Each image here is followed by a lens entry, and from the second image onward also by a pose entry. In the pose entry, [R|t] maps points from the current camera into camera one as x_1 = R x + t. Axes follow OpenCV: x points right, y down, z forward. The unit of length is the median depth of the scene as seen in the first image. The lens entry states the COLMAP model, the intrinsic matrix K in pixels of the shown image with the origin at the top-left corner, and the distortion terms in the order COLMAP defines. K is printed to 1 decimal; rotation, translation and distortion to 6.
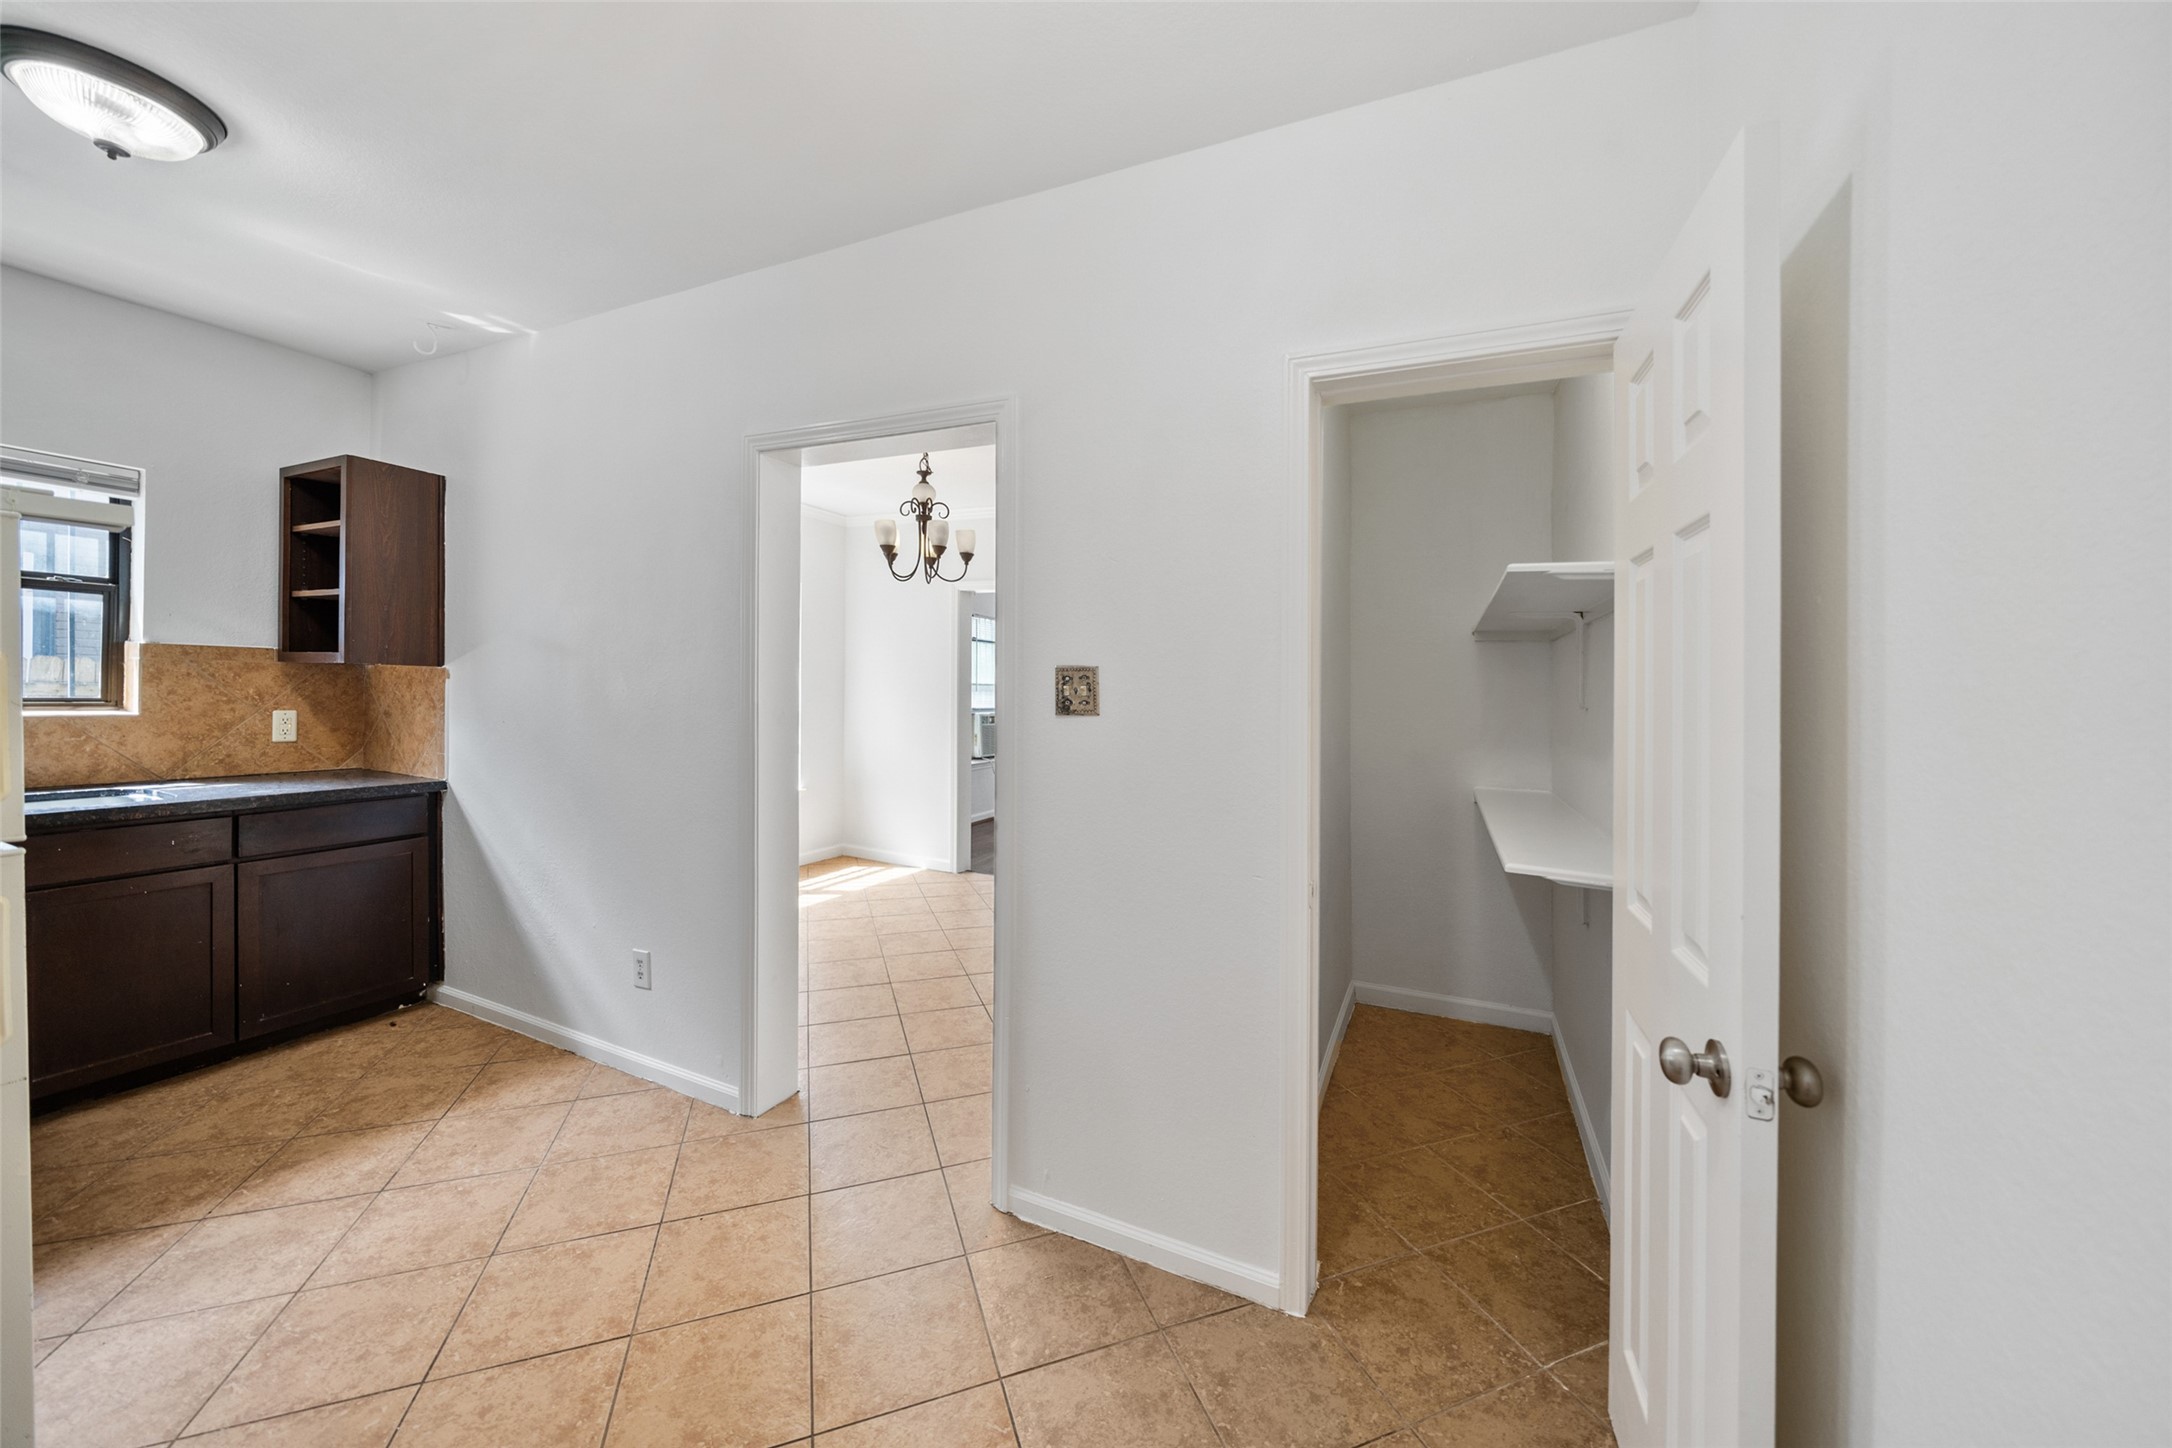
lens RADIAL K [[746.0, 0, 1106.4], [0, 746.0, 680.3], [0, 0, 1]] dist [-0.007666, 0.000111]
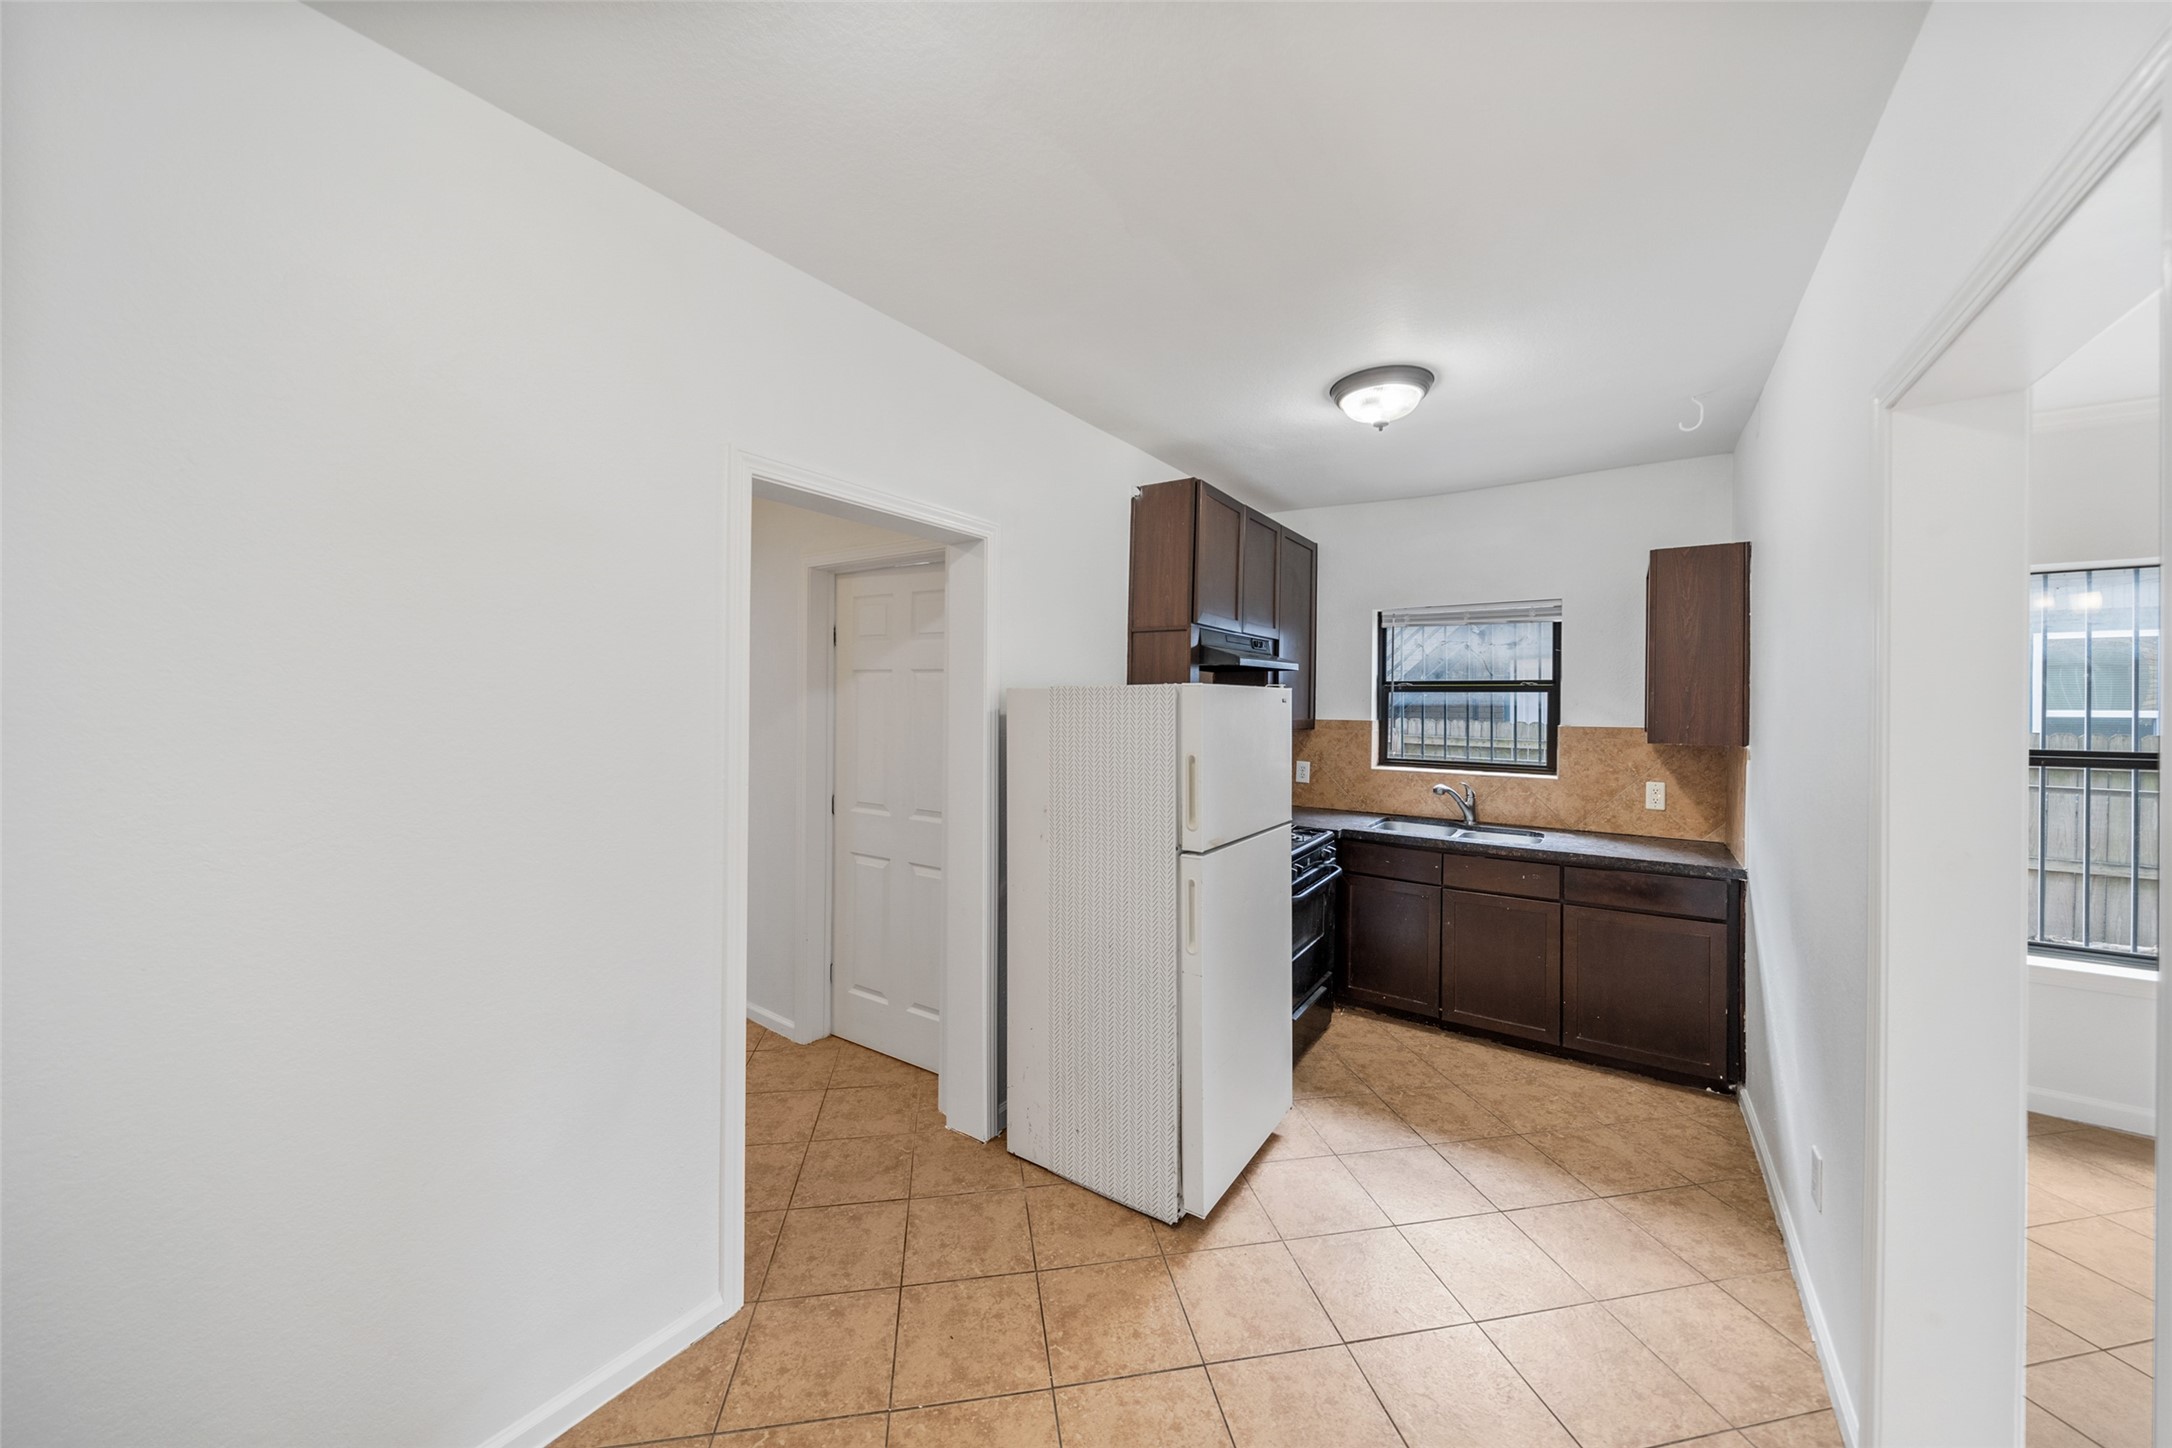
lens RADIAL K [[746.0, 0, 1091.0], [0, 746.0, 728.9], [0, 0, 1]] dist [-0.007666, 0.000111]
pose [[-0.181269, -0.002521, -0.983430, 0.220337], [-0.005073, 0.999986, -0.001629, -0.045327], [0.983421, 0.004694, -0.181279, 0.460627]]
